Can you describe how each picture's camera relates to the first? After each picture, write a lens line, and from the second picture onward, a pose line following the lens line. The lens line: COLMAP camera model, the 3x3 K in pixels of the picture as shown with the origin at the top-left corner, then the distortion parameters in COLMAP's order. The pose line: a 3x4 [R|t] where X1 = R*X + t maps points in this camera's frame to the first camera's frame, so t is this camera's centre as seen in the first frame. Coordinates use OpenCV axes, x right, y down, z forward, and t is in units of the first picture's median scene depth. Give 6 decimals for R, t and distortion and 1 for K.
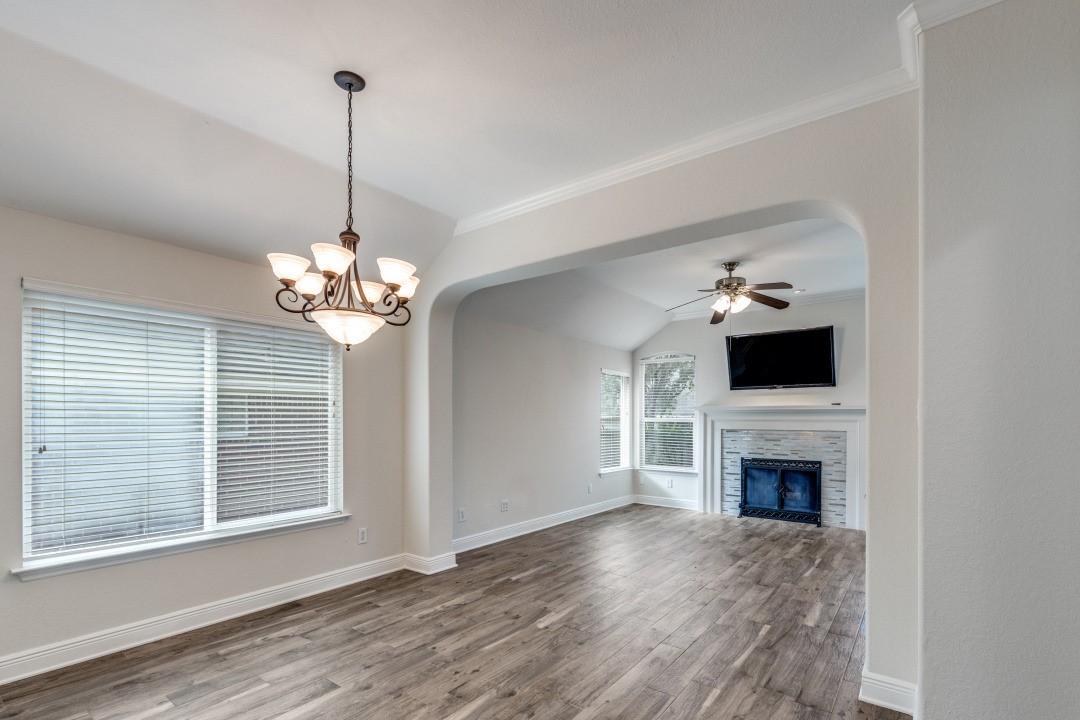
lens RADIAL K [[512.9, 0, 539.4], [0, 512.9, 414.8], [0, 0, 1]] dist [-0.000422, -0.000060]
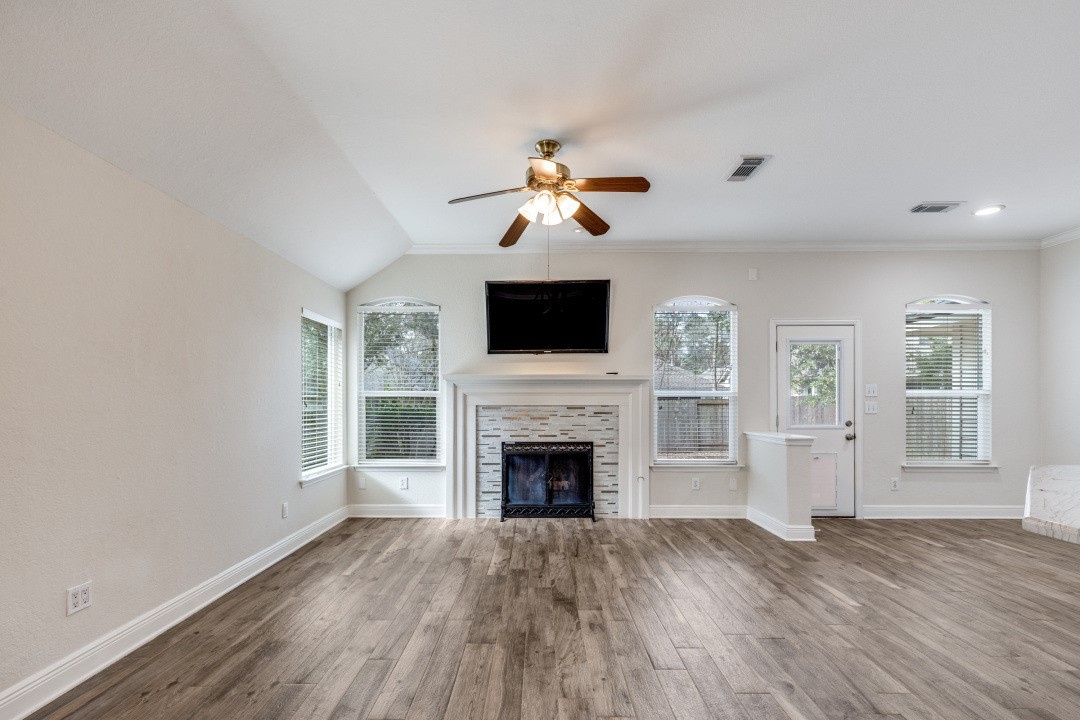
lens RADIAL K [[496.5, 0, 536.6], [0, 496.5, 398.6], [0, 0, 1]] dist [0.001139, -0.000113]
pose [[0.801061, -0.004176, 0.598568, -0.009523], [0.000961, 0.999983, 0.005691, 0.014471], [-0.598582, -0.003983, 0.801052, 0.386048]]
